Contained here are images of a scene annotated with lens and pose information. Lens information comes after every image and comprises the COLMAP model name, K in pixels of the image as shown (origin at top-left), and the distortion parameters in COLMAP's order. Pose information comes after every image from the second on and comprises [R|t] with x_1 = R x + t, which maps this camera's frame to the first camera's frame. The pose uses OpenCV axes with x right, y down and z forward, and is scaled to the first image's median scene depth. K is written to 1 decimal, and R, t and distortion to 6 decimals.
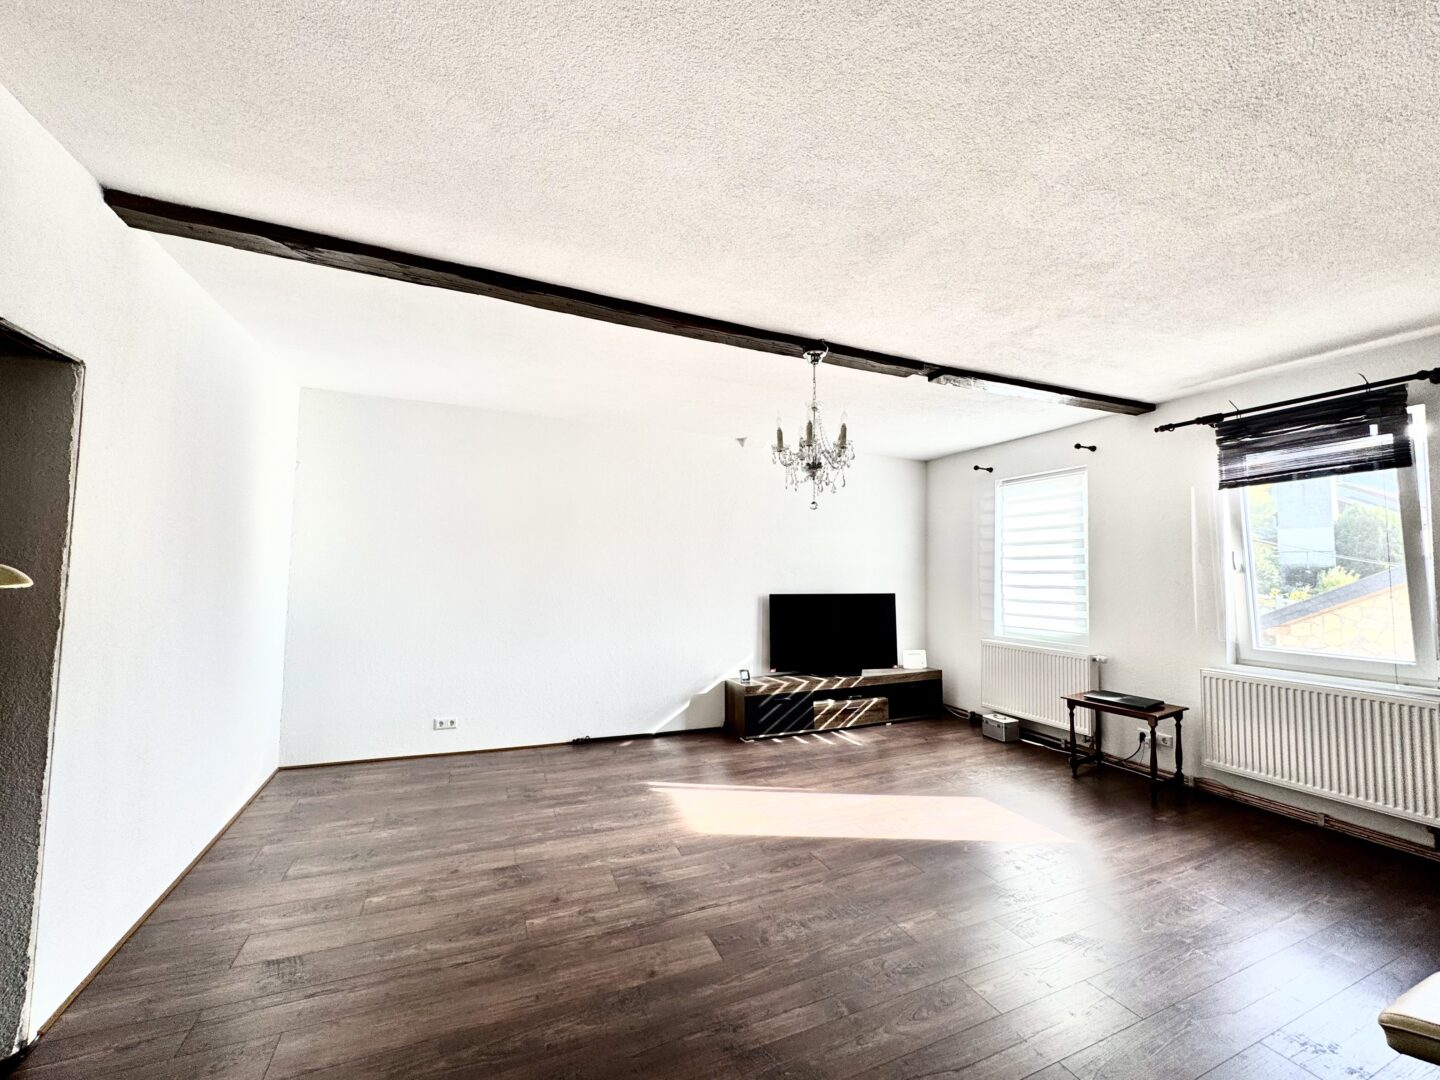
lens RADIAL K [[573.5, 0, 719.8], [0, 573.5, 538.4], [0, 0, 1]] dist [-0.000096, 0.000183]
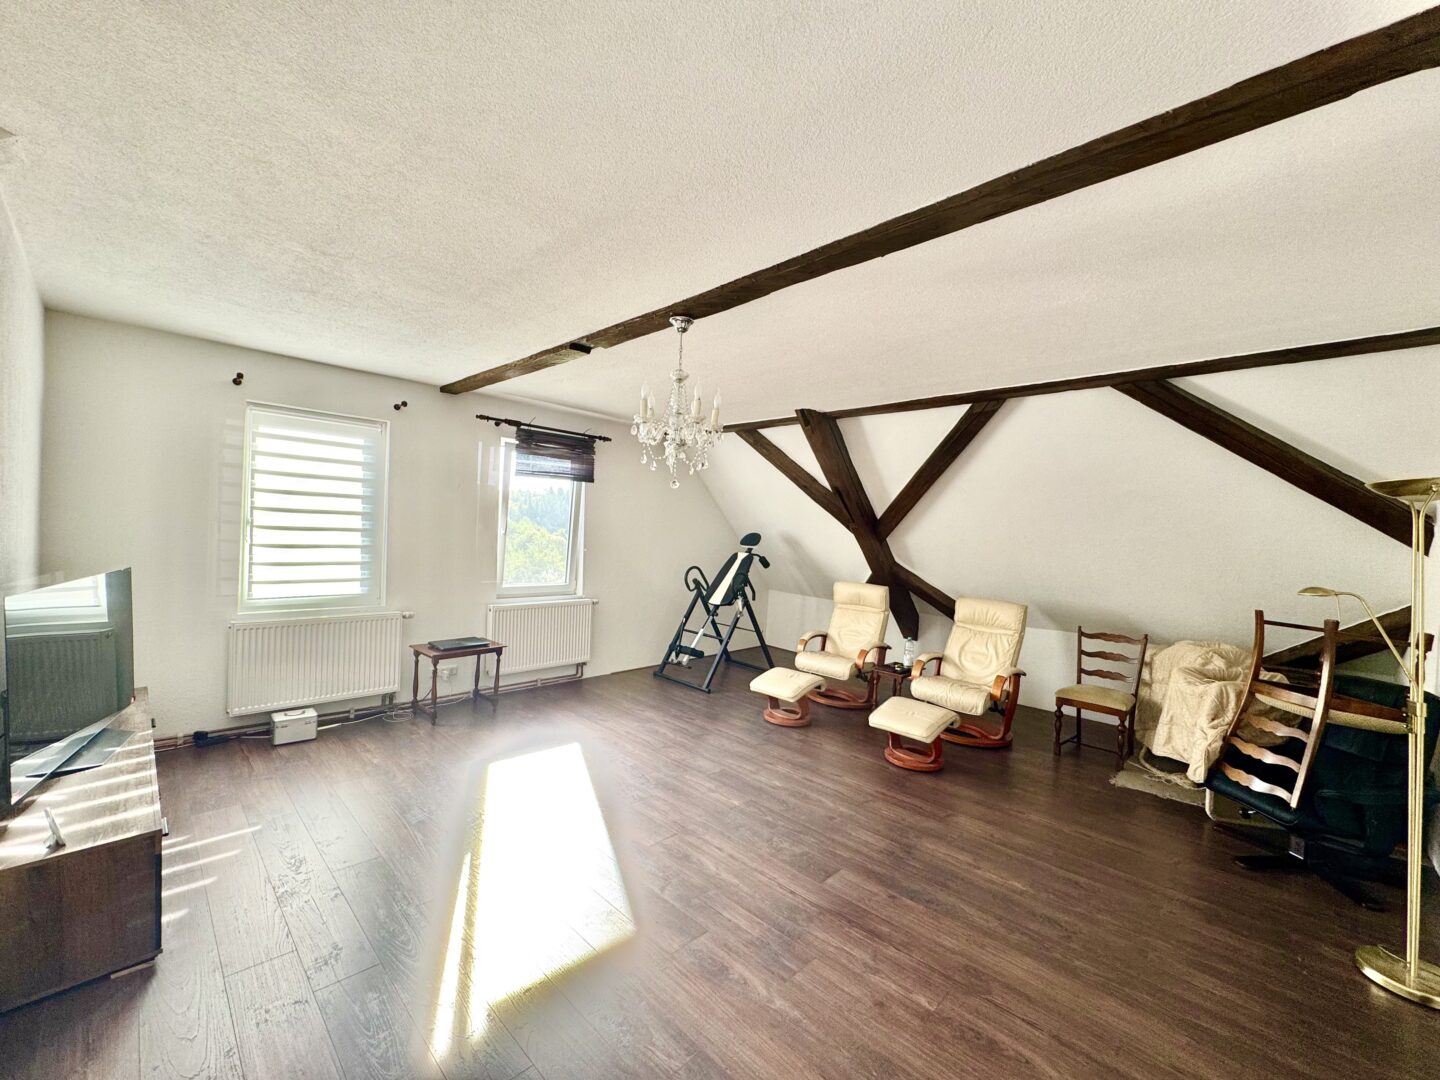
lens RADIAL K [[573.5, 0, 716.1], [0, 573.5, 540.2], [0, 0, 1]] dist [-0.000096, 0.000183]
pose [[-0.377019, -0.037362, 0.925452, -0.887212], [-0.098259, 0.995161, 0.000146, 0.033015], [-0.920979, -0.090879, -0.378866, 1.544254]]
